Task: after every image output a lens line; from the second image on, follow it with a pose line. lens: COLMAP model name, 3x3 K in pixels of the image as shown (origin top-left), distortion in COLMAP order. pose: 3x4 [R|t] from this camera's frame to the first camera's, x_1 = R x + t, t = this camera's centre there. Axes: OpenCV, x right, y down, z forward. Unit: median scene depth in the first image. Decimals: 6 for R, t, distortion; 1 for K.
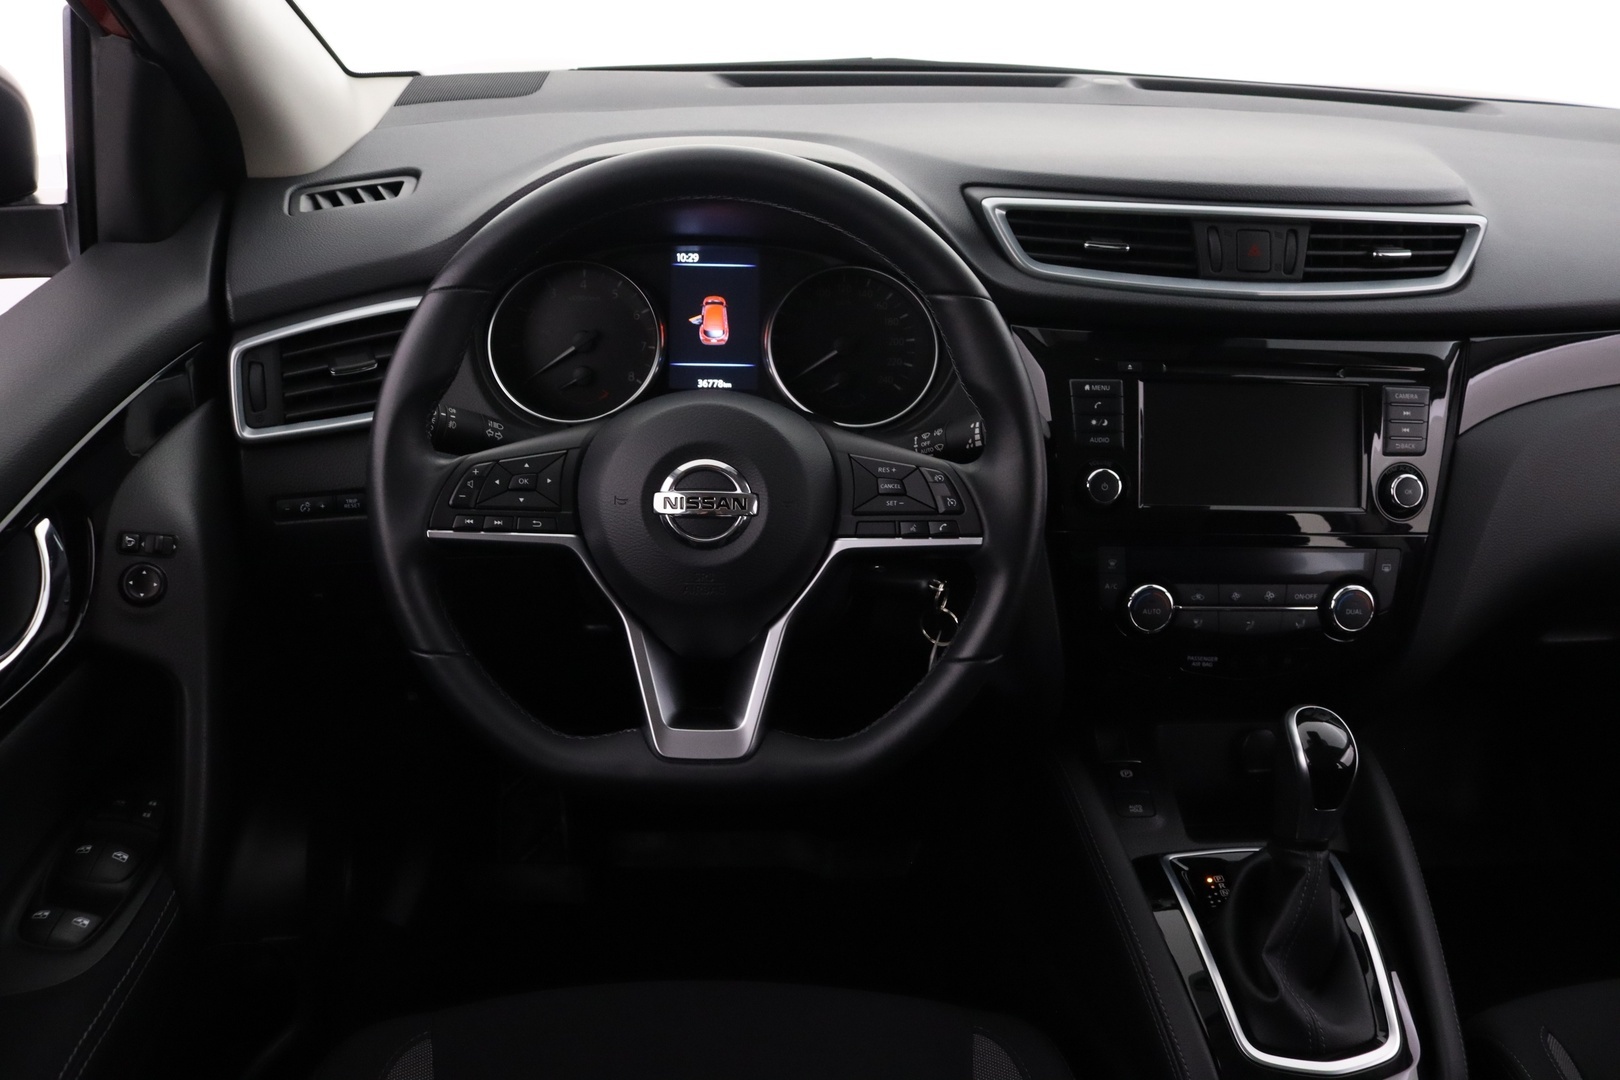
lens RADIAL K [[1335.0, 0, 786.3], [0, 1335.0, 548.7], [0, 0, 1]] dist [-0.140600, 0.103712]
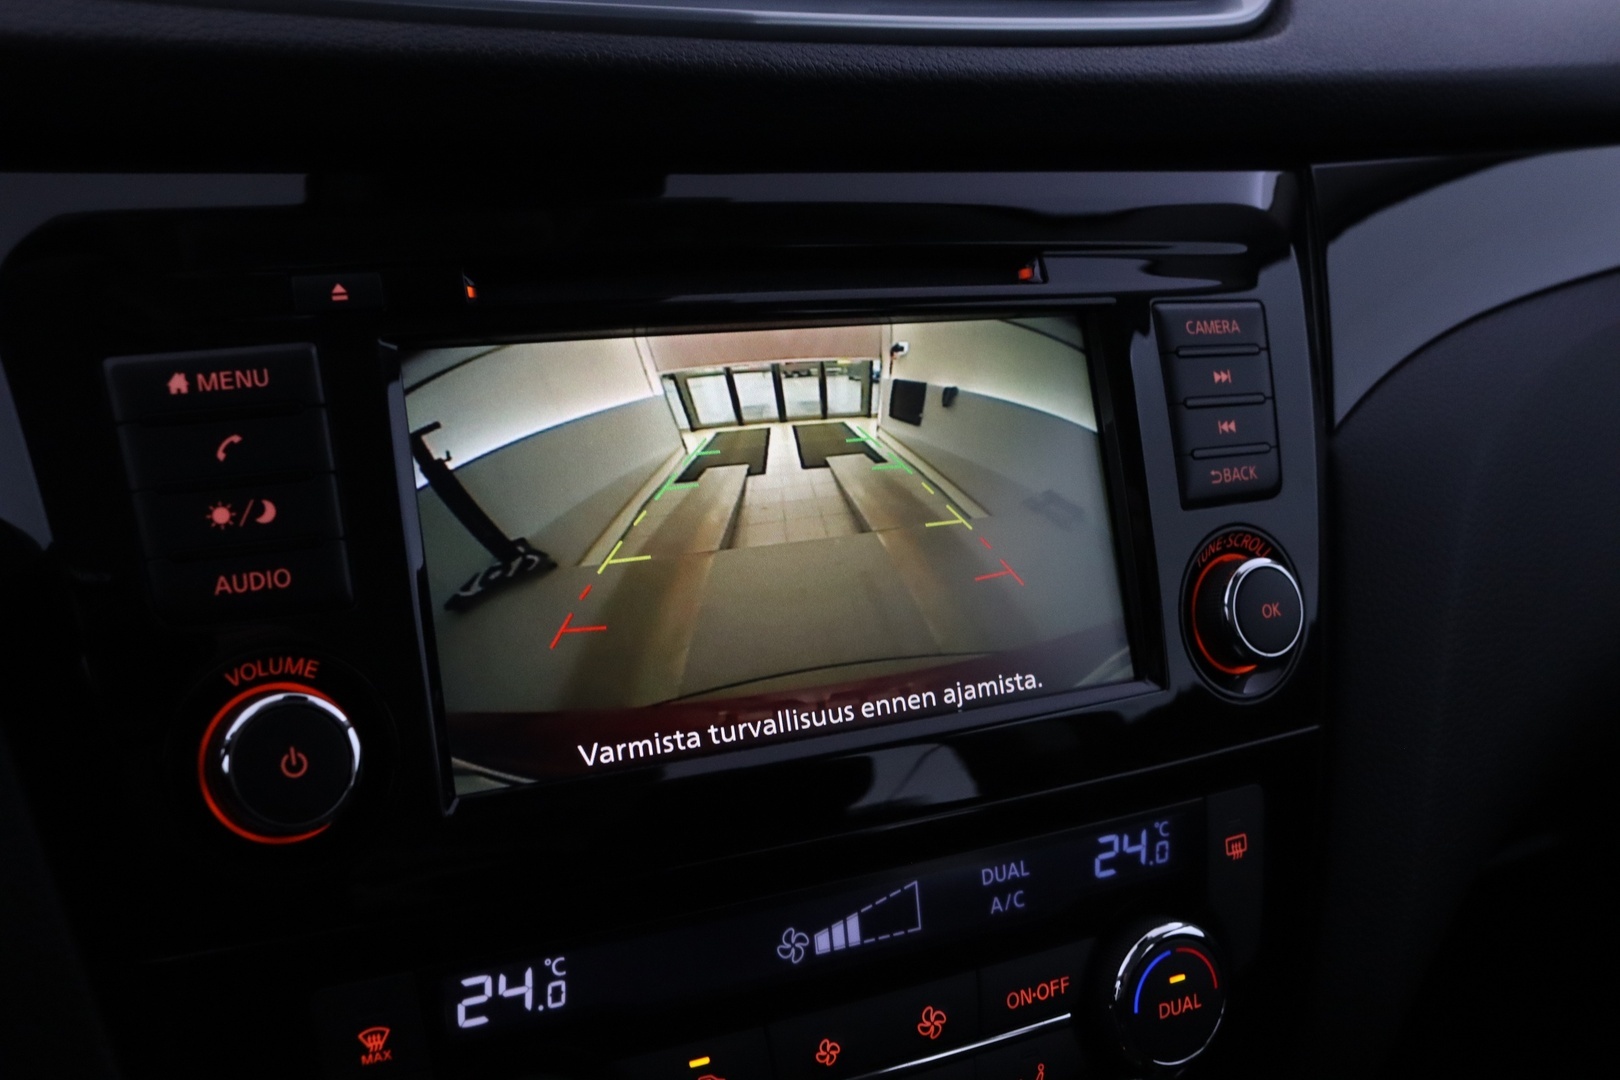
lens RADIAL K [[1759.8, 0, 857.0], [0, 1759.8, 543.9], [0, 0, 1]] dist [-0.087622, 0.015629]
pose [[0.893379, -0.116917, 0.433825, 0.193556], [0.148358, 0.988156, -0.039203, -0.058157], [-0.424103, 0.099385, 0.900144, 0.639627]]
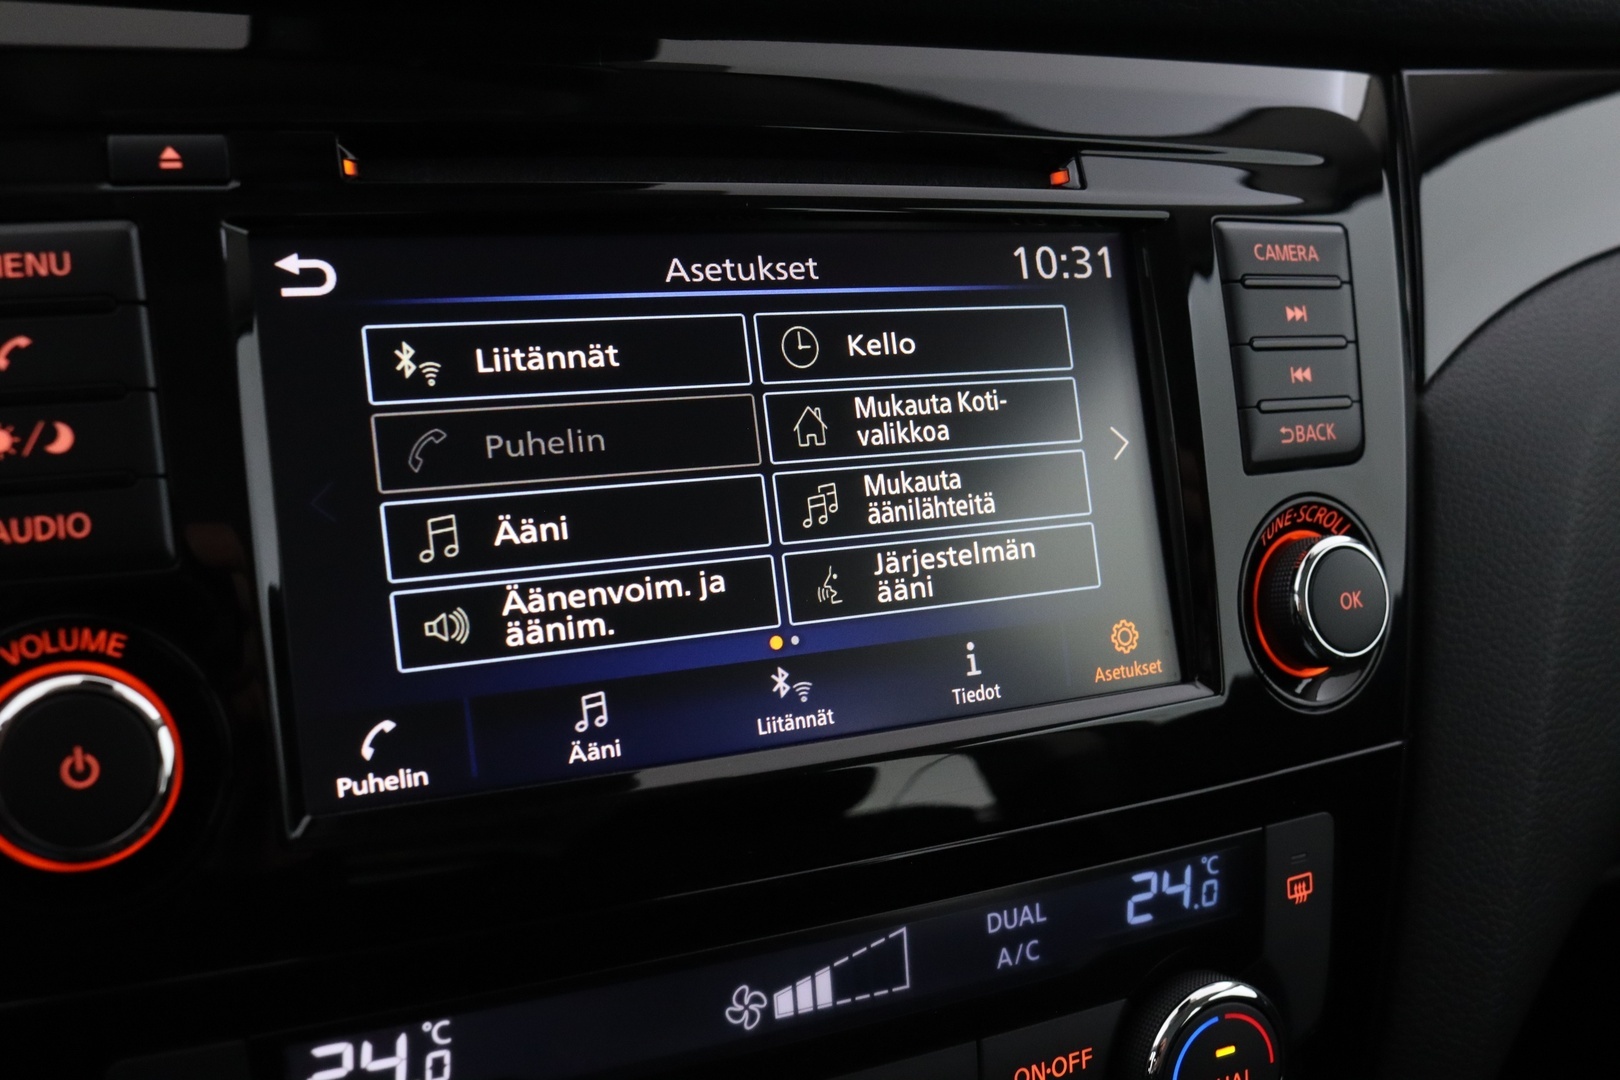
lens RADIAL K [[1759.7, 0, 856.2], [0, 1759.7, 537.2], [0, 0, 1]] dist [-0.112076, 0.093156]
pose [[0.901111, -0.098146, 0.422334, 0.234964], [0.124195, 0.991657, -0.034538, -0.056491], [-0.415420, 0.083574, 0.905782, 0.711302]]
